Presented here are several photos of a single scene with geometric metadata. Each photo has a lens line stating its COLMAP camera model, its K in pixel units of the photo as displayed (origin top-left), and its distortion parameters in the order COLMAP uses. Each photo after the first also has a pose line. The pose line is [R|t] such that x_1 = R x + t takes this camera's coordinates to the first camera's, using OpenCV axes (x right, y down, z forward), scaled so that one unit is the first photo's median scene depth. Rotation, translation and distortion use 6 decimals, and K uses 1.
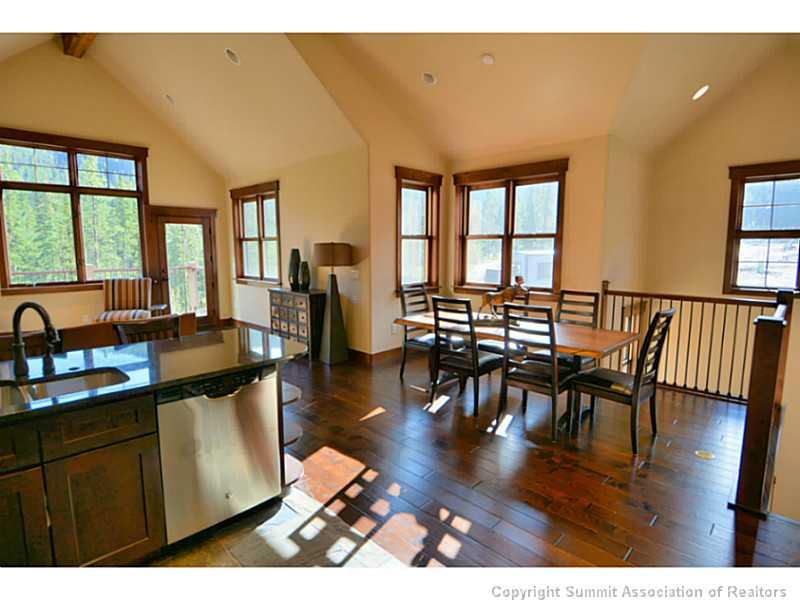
lens RADIAL K [[424.3, 0, 404.2], [0, 424.3, 298.4], [0, 0, 1]] dist [0.022153, -0.033086]
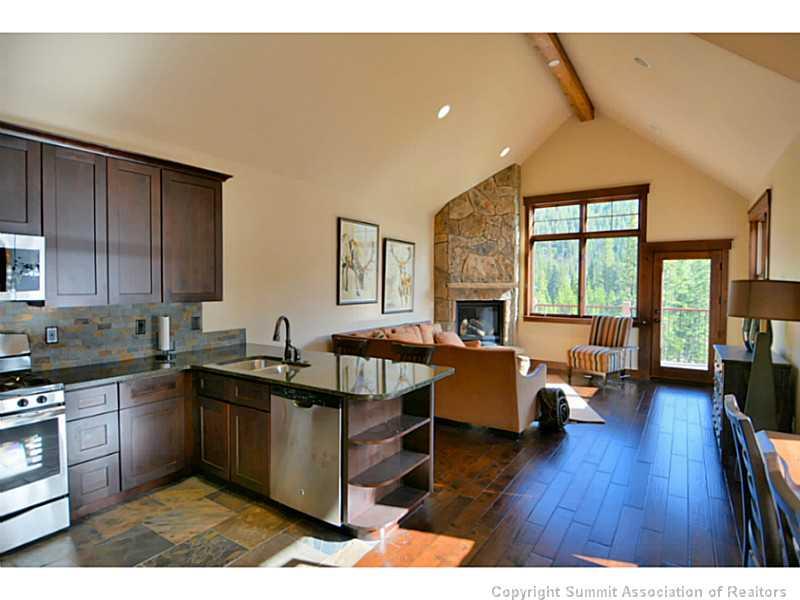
lens RADIAL K [[424.3, 0, 404.2], [0, 424.3, 298.4], [0, 0, 1]] dist [0.022153, -0.033086]
pose [[0.185242, 0.033828, -0.982111, 0.270128], [-0.122202, 0.992443, 0.011134, -0.042251], [0.975065, 0.117954, 0.187976, 0.336916]]
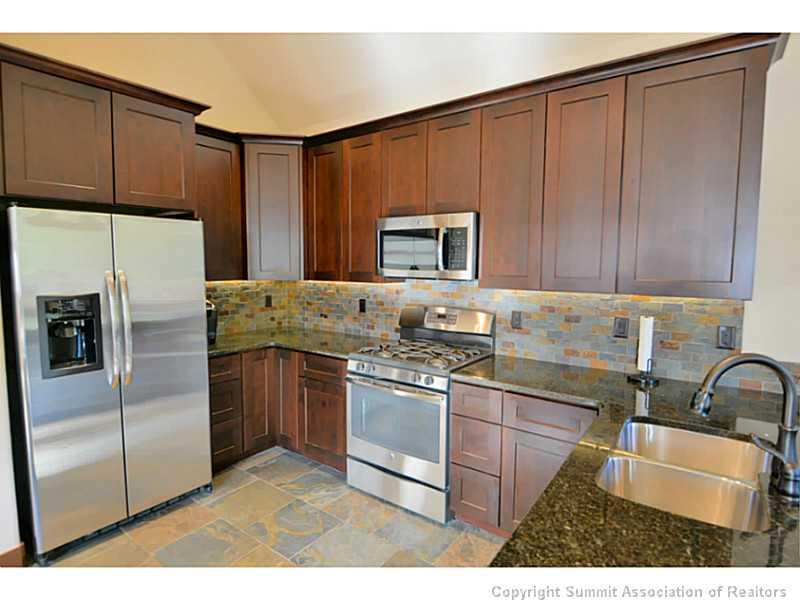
lens RADIAL K [[431.5, 0, 404.5], [0, 431.5, 299.1], [0, 0, 1]] dist [0.038548, -0.034302]
pose [[-0.991795, 0.002913, -0.127807, -0.090665], [-0.023431, 0.978662, 0.204137, -0.055682], [0.125674, 0.205457, -0.970564, 0.453616]]
